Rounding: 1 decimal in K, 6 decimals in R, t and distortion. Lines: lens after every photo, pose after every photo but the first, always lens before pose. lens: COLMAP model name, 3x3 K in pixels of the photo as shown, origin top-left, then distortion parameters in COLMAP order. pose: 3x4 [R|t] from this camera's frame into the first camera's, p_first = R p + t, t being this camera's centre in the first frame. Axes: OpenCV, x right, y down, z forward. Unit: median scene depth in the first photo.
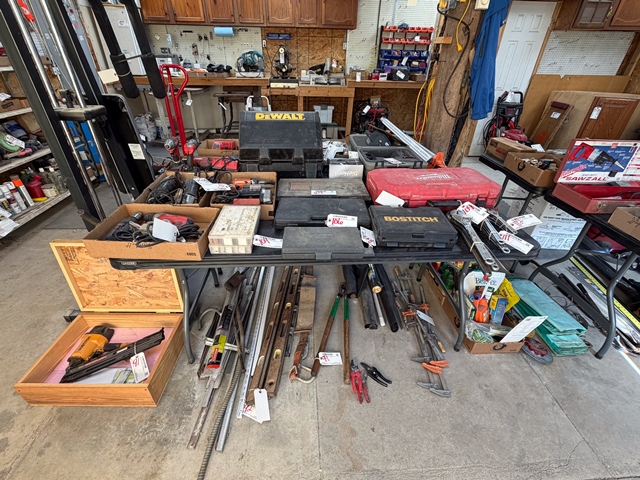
lens RADIAL K [[294.4, 0, 319.2], [0, 294.4, 239.1], [0, 0, 1]] dist [-0.001341, -0.000117]
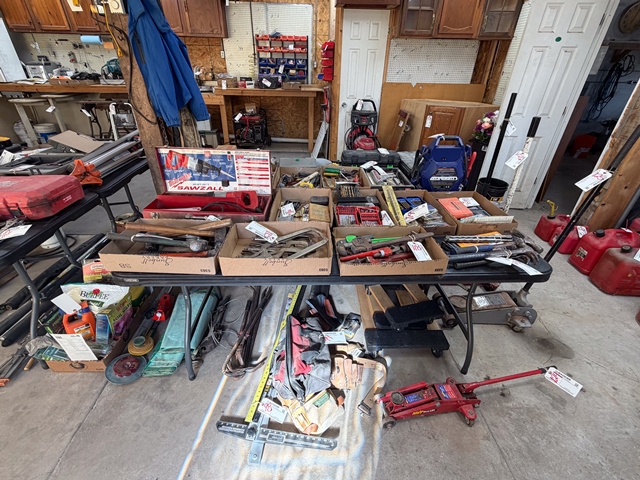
lens RADIAL K [[294.4, 0, 318.8], [0, 294.4, 239.3], [0, 0, 1]] dist [-0.001341, -0.000117]
pose [[0.999802, 0.012129, -0.015761, 0.490420], [-0.012504, 0.999635, -0.023953, -0.008522], [0.015464, 0.024145, 0.999589, 0.022606]]
